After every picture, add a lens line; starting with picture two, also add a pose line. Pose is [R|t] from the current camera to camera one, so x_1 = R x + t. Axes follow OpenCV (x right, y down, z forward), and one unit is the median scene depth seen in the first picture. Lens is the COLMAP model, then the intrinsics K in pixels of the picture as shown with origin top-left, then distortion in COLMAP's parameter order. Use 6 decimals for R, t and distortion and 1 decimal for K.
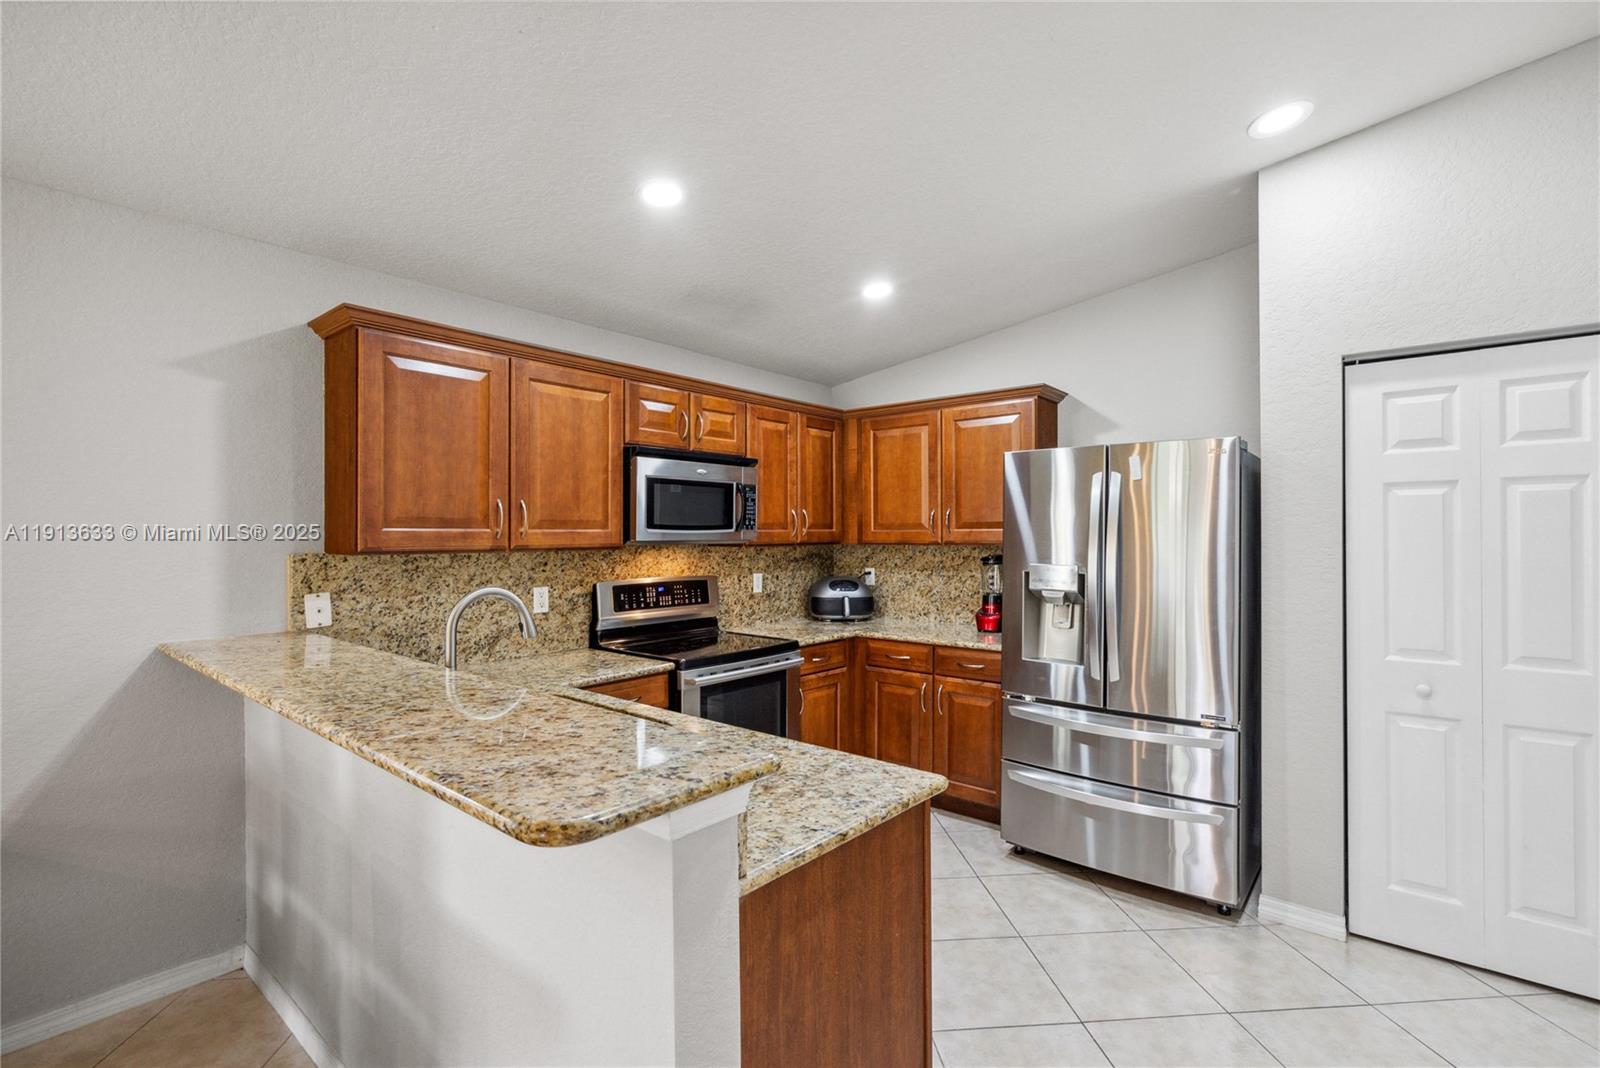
lens RADIAL K [[730.9, 0, 790.1], [0, 730.9, 535.0], [0, 0, 1]] dist [-0.003322, 0.000618]
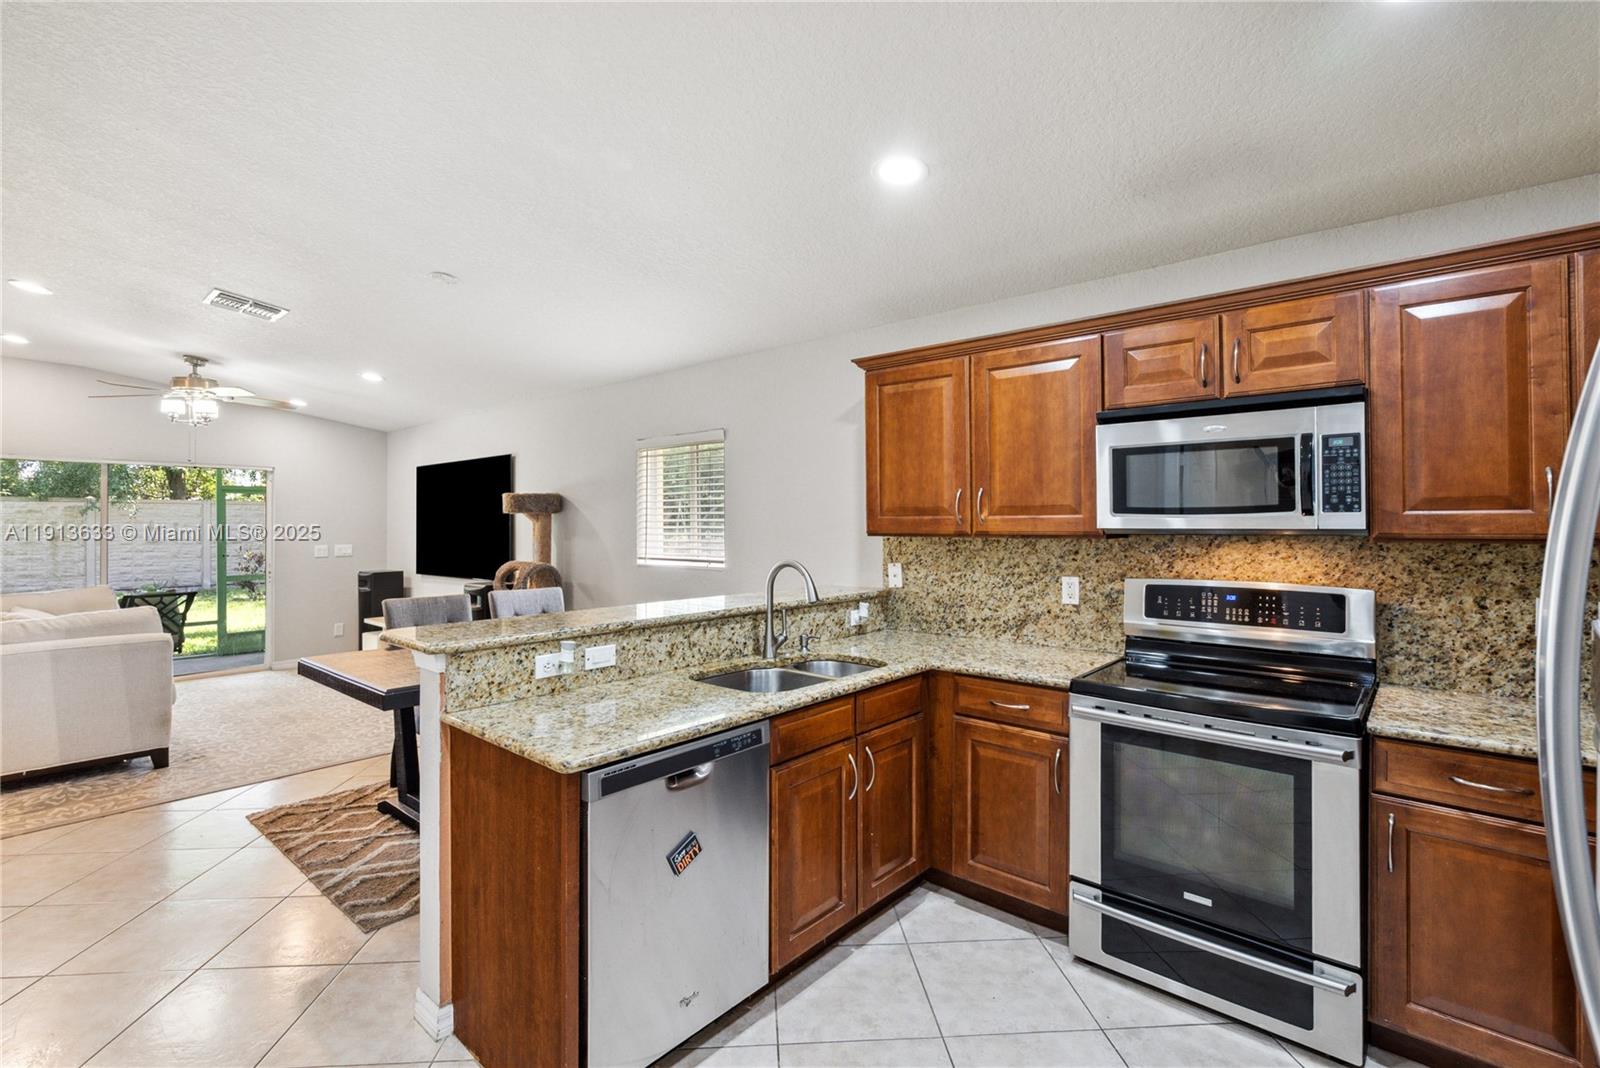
lens RADIAL K [[730.9, 0, 803.7], [0, 730.9, 517.8], [0, 0, 1]] dist [-0.003322, 0.000618]
pose [[-0.010622, -0.006818, -0.999920, 0.638611], [-0.000767, 0.999977, -0.006810, 0.002238], [0.999943, 0.000695, -0.010627, 0.707608]]
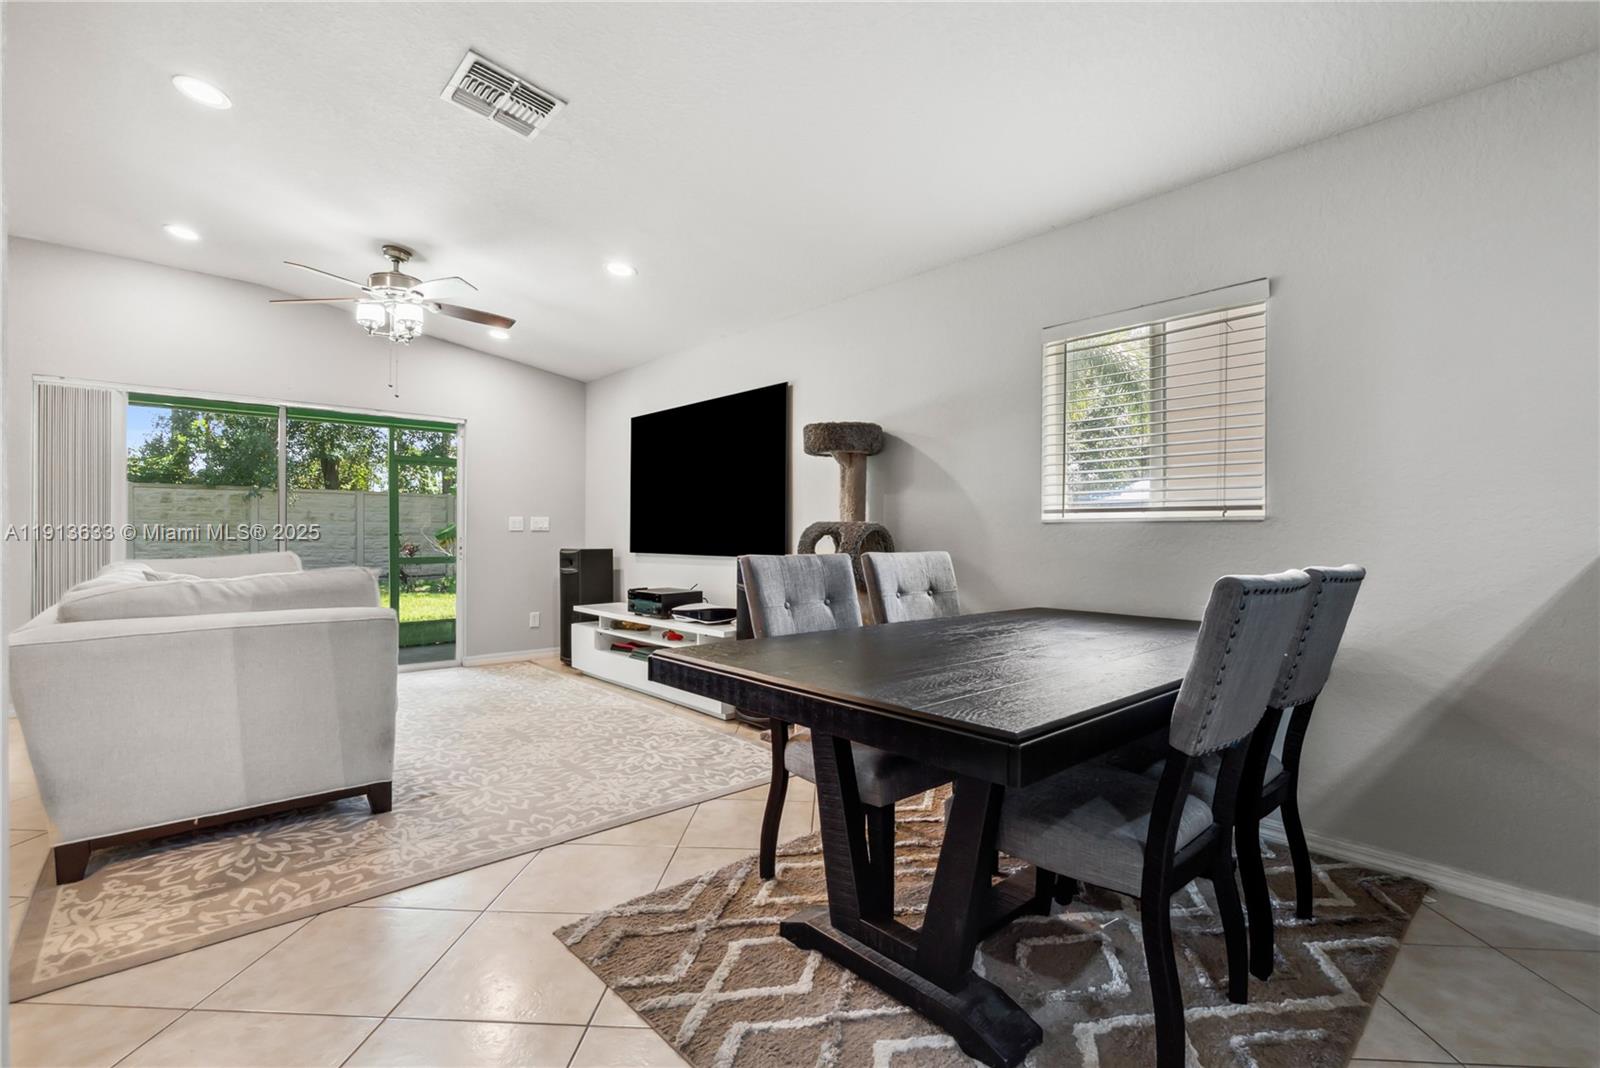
lens RADIAL K [[730.9, 0, 801.6], [0, 730.9, 532.7], [0, 0, 1]] dist [-0.003322, 0.000618]
pose [[-0.135028, 0.001089, -0.990841, 0.093628], [-0.007529, 0.999969, 0.002126, 0.114183], [0.990813, 0.007747, -0.135016, 0.111427]]
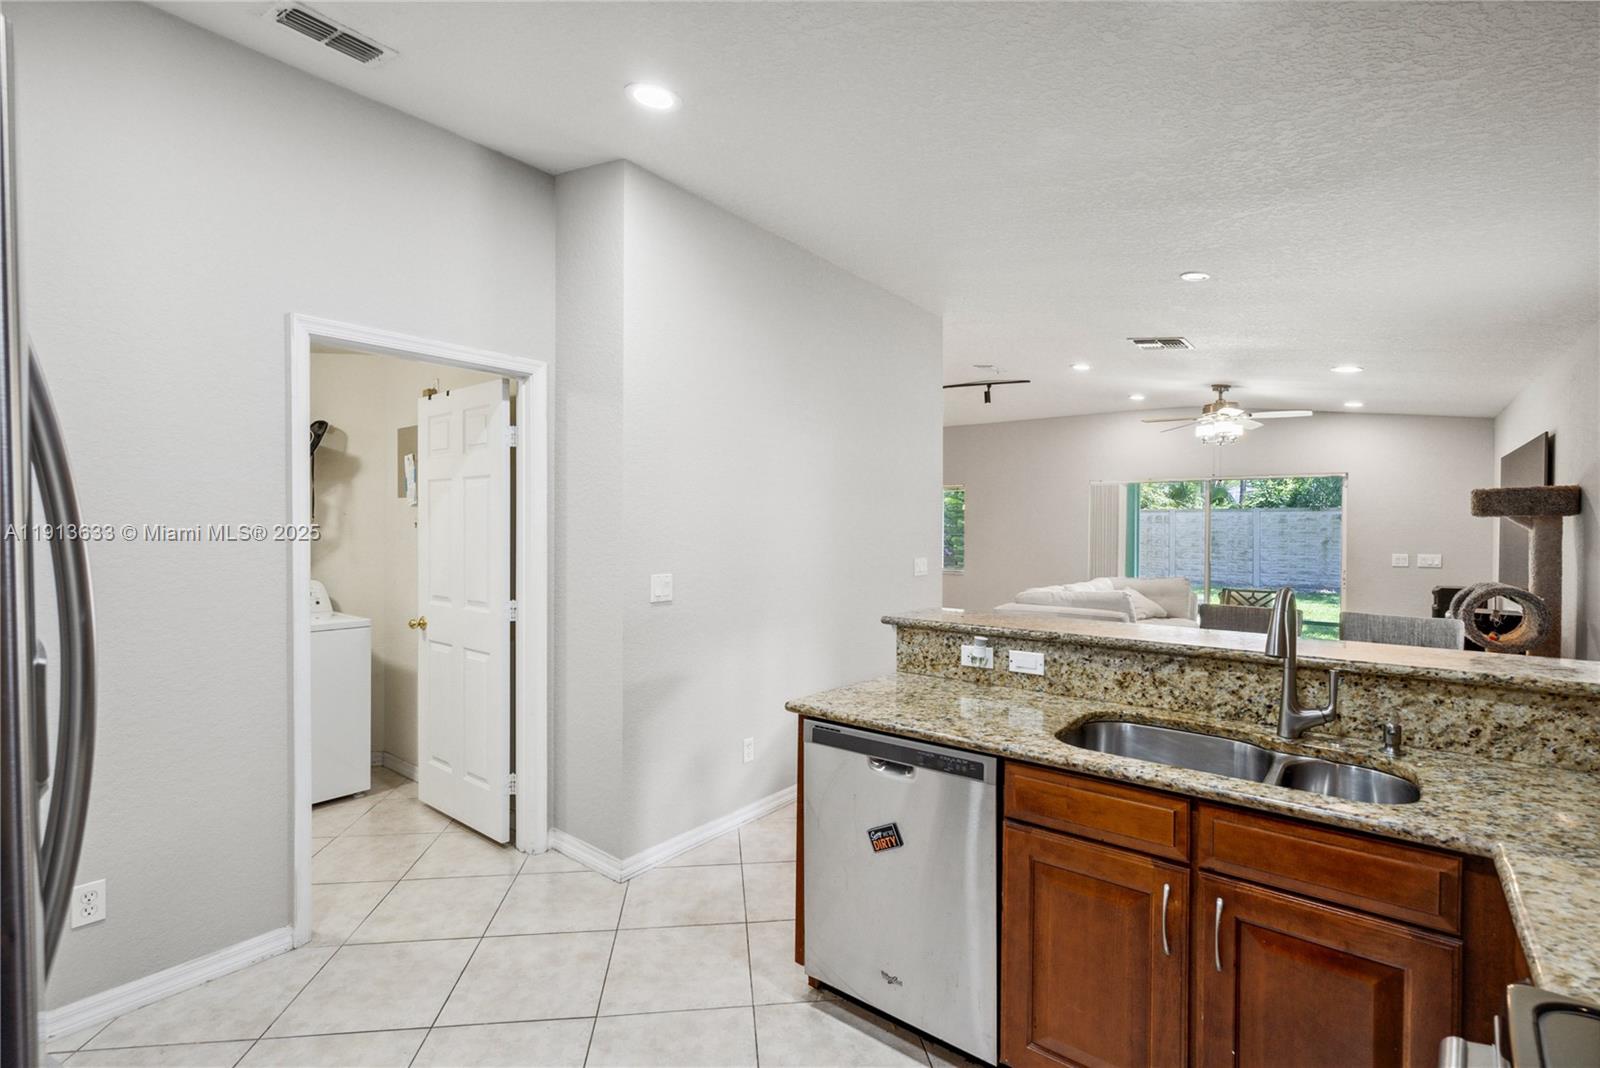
lens RADIAL K [[730.9, 0, 795.5], [0, 730.9, 538.4], [0, 0, 1]] dist [-0.003322, 0.000618]
pose [[-0.999540, -0.004433, -0.030018, 0.125393], [-0.004954, 0.999838, 0.017331, 0.002651], [0.029936, 0.017472, -0.999399, 1.244265]]
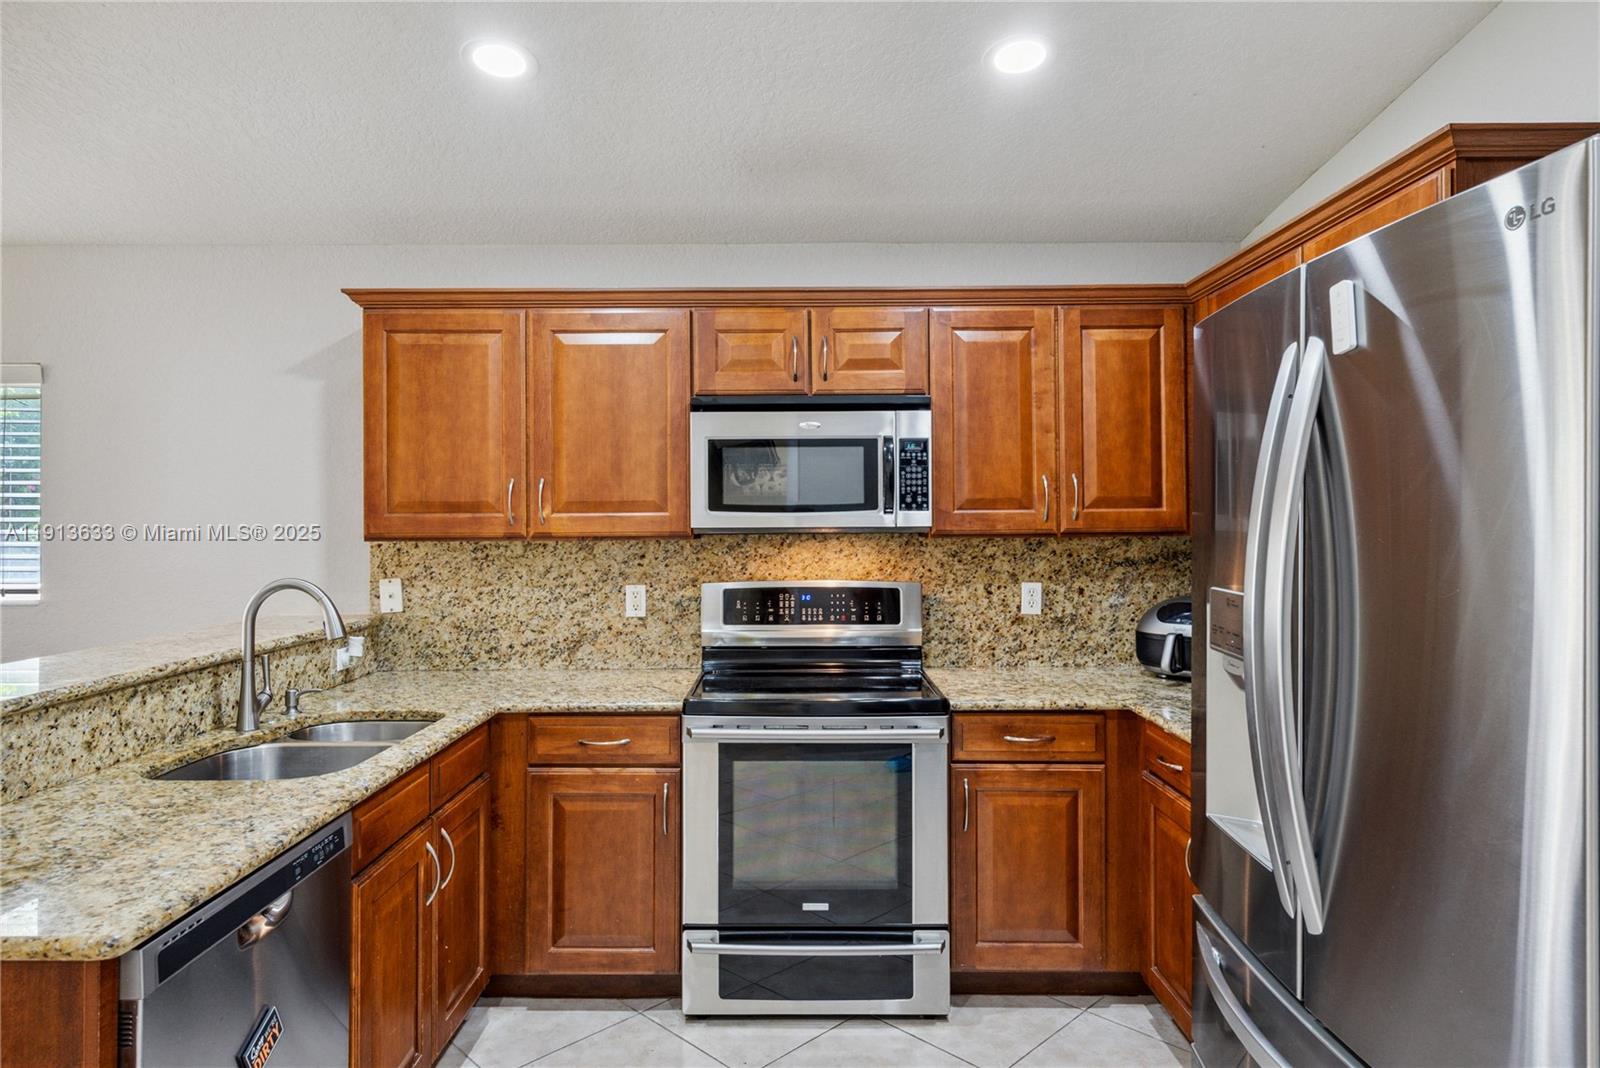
lens RADIAL K [[940.6, 0, 796.3], [0, 940.6, 507.5], [0, 0, 1]] dist [-0.000940, 0.002910]
pose [[0.648525, -0.014527, -0.761055, 0.595695], [0.002911, 0.999858, -0.016604, 0.004013], [0.761188, 0.008552, 0.648475, 0.491406]]
